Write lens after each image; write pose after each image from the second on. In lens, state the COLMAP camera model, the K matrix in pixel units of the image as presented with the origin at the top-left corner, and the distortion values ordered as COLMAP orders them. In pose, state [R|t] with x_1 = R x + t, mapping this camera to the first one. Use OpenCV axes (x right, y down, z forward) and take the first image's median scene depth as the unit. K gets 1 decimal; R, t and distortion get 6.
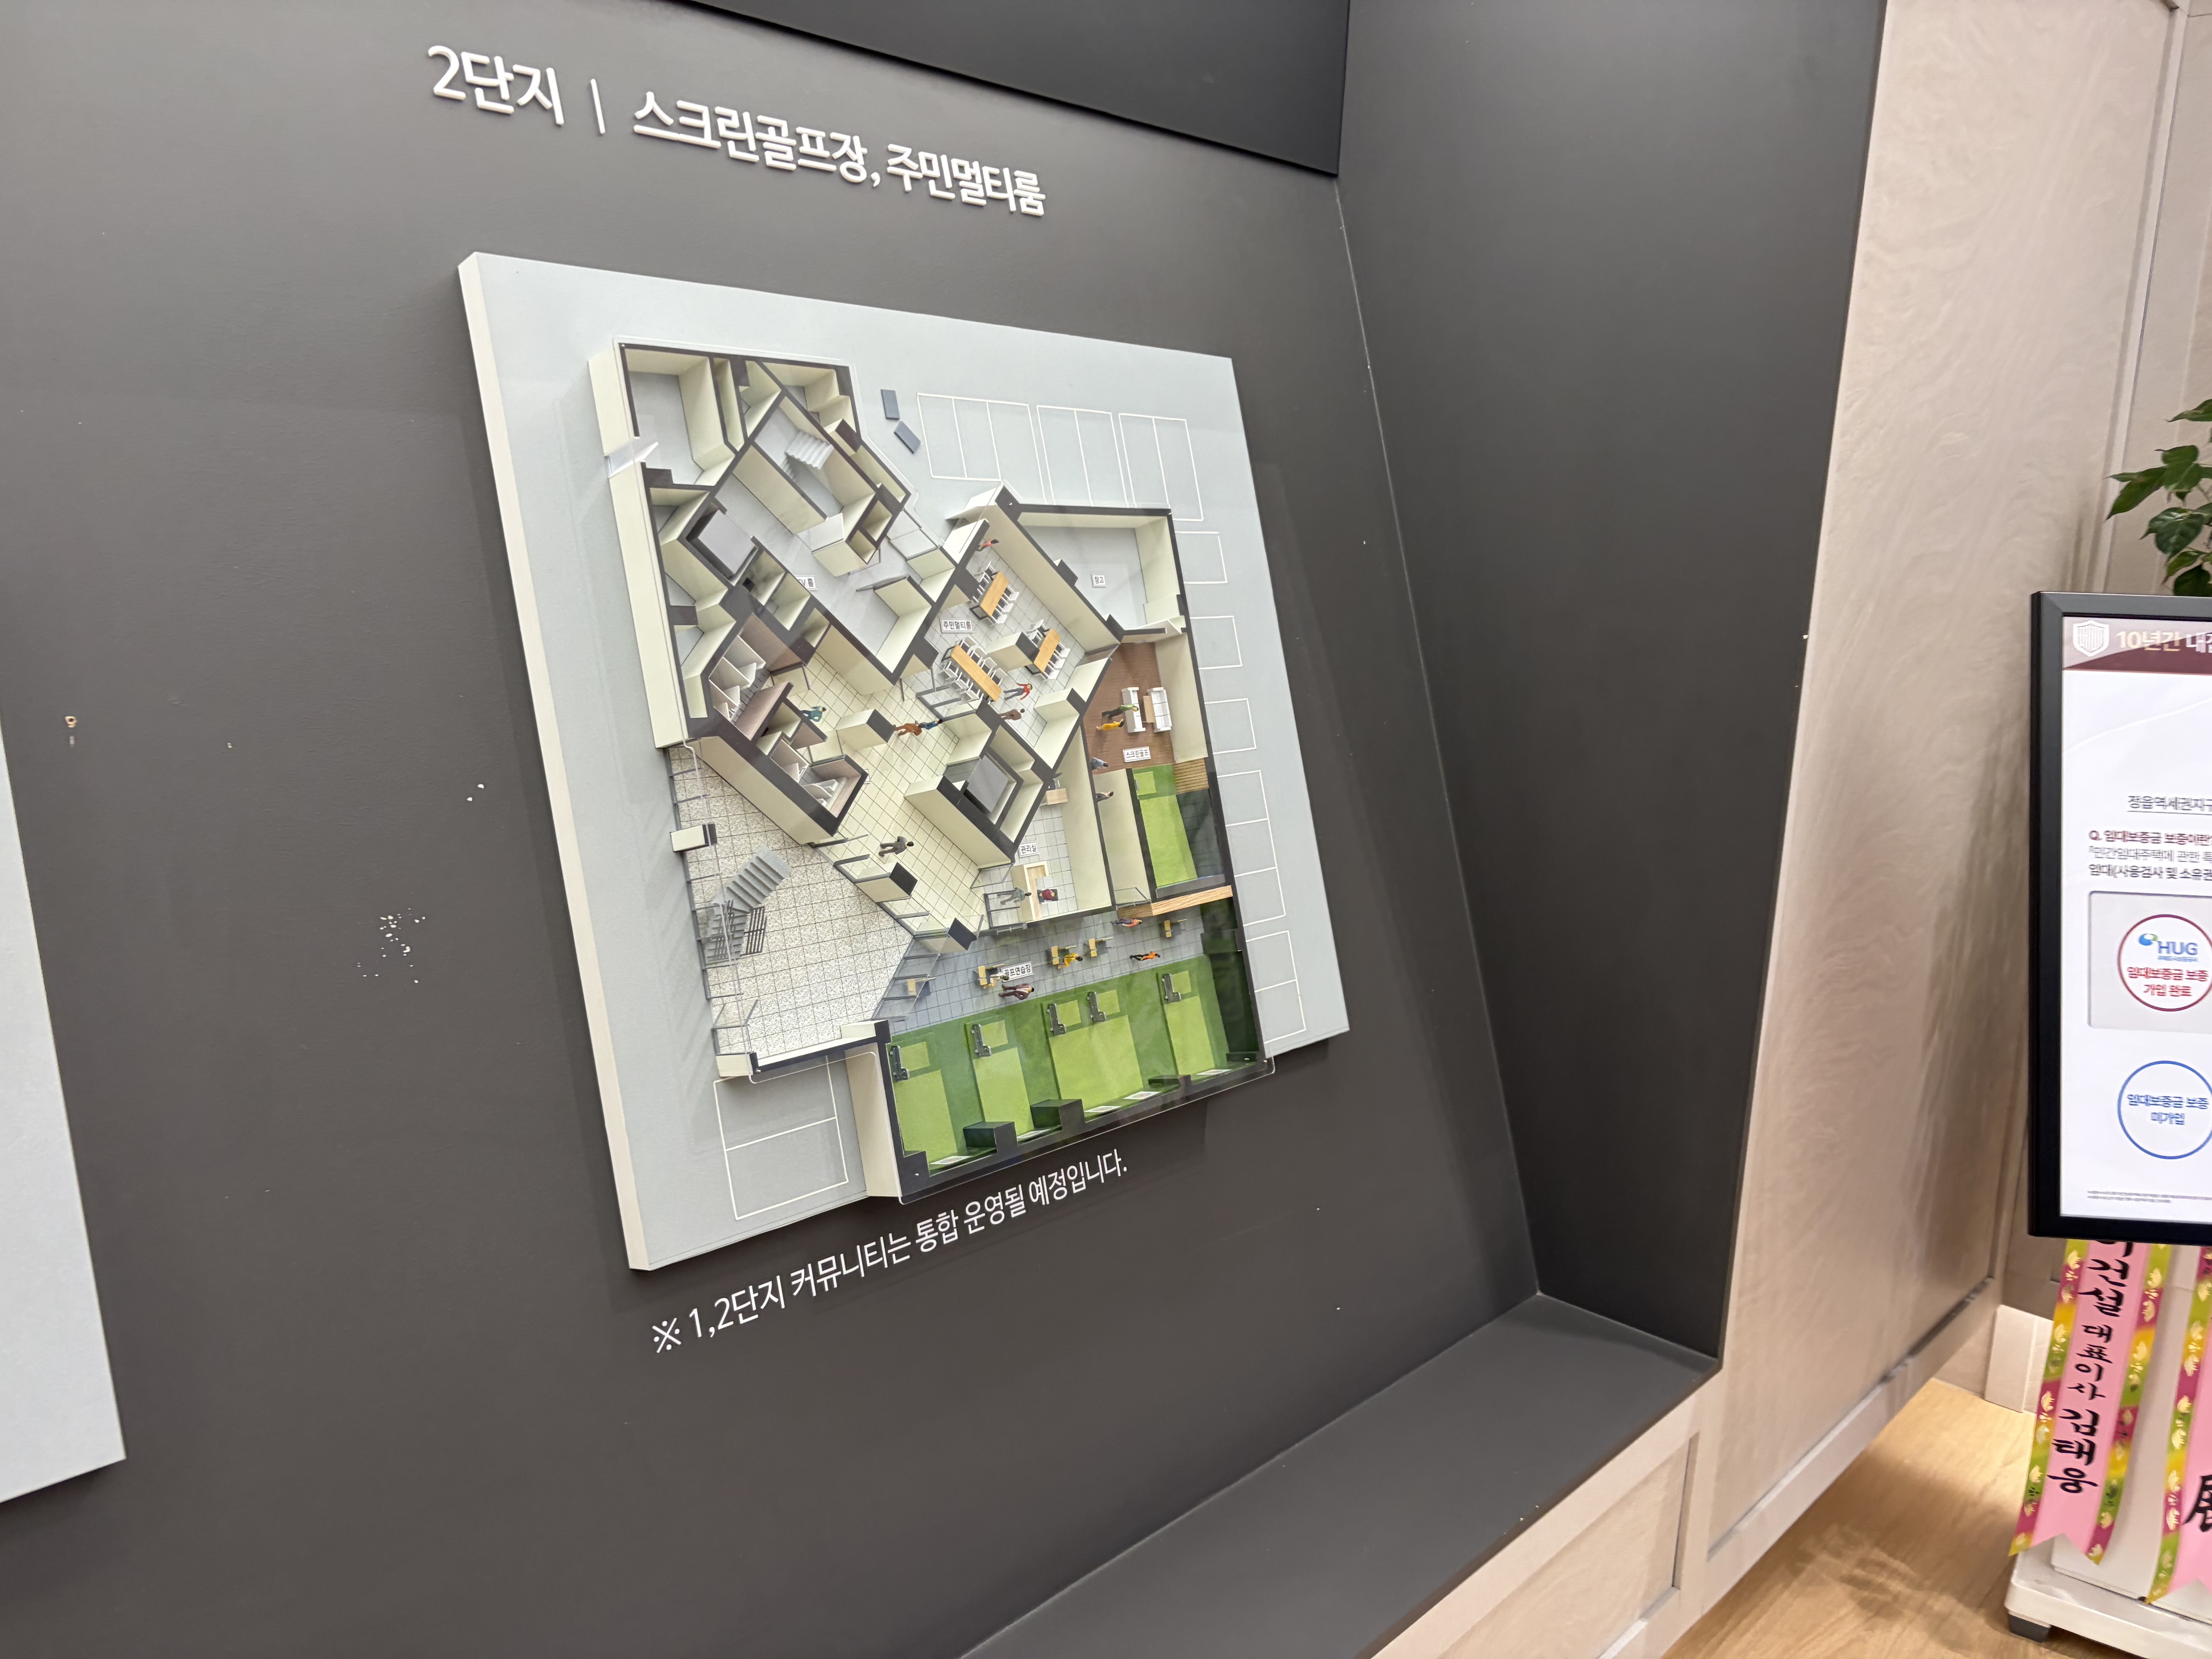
lens RADIAL K [[1648.4, 0, 1086.9], [0, 1648.4, 825.6], [0, 0, 1]] dist [-0.003807, -0.016535]
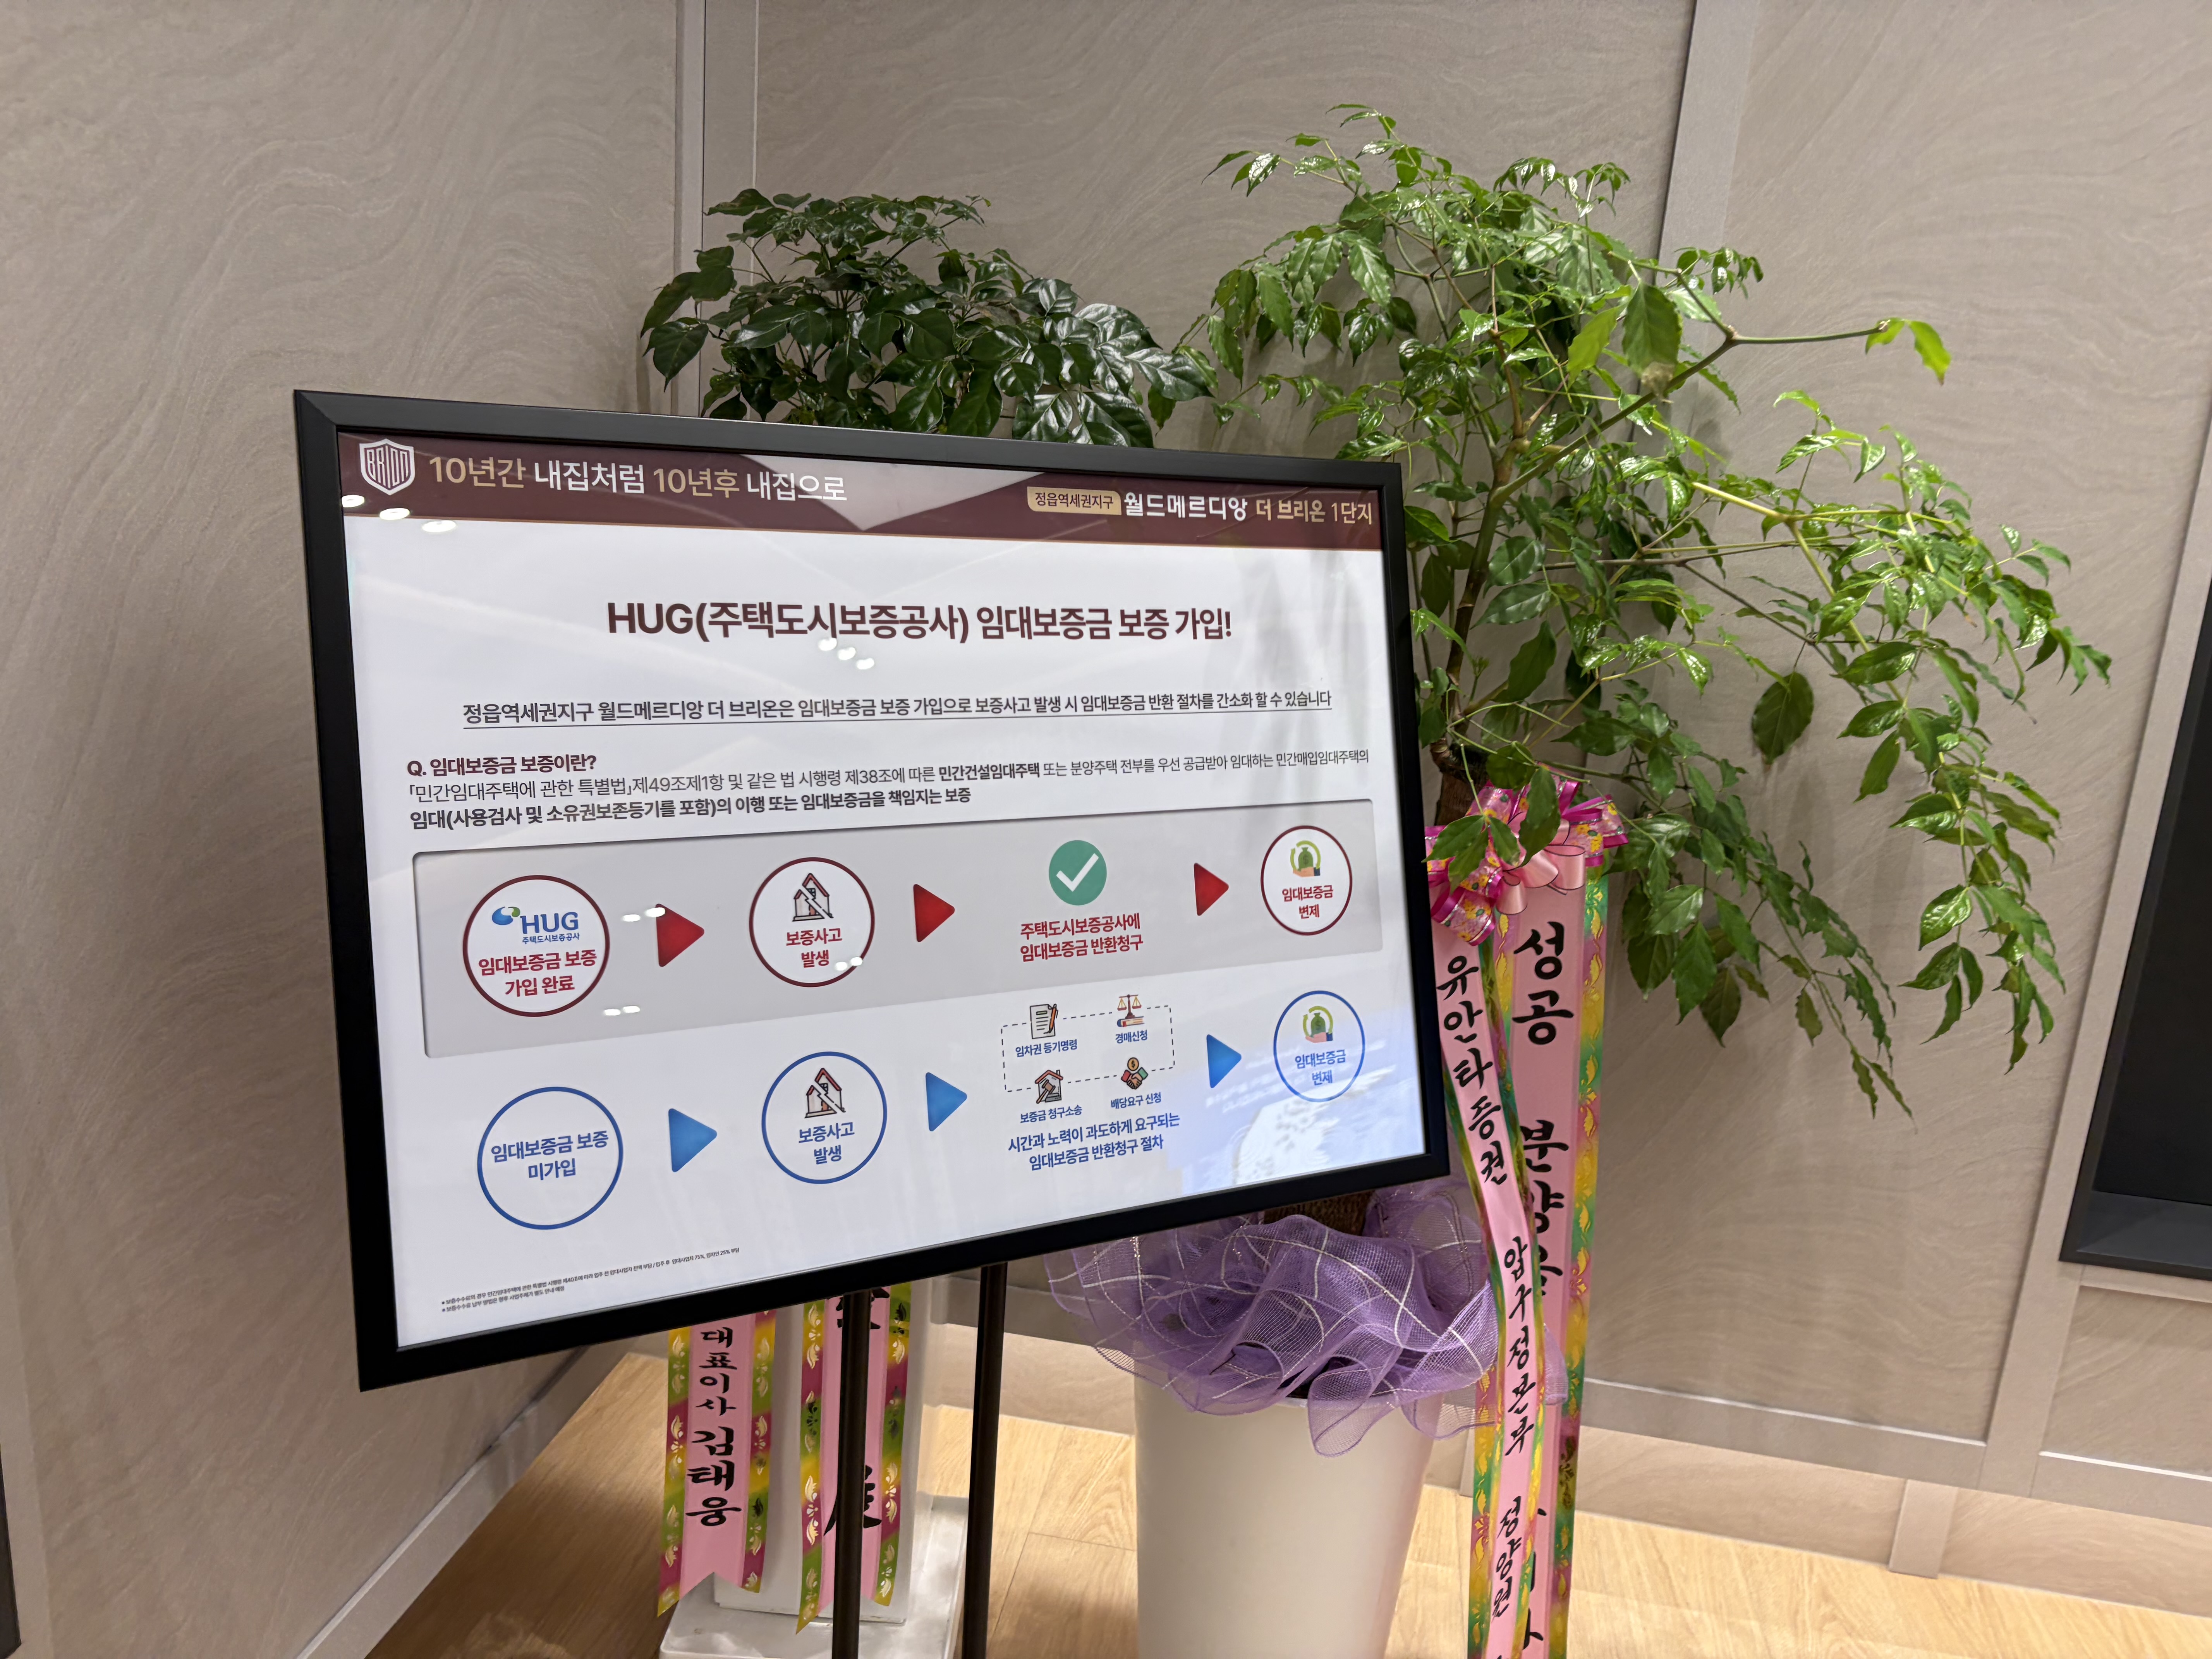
lens RADIAL K [[1648.4, 0, 1109.2], [0, 1648.4, 825.9], [0, 0, 1]] dist [-0.003807, -0.016535]
pose [[0.820694, -0.100451, 0.562469, 0.419840], [0.061632, 0.994244, 0.087634, -0.010517], [-0.568034, -0.037255, 0.822161, 0.266028]]
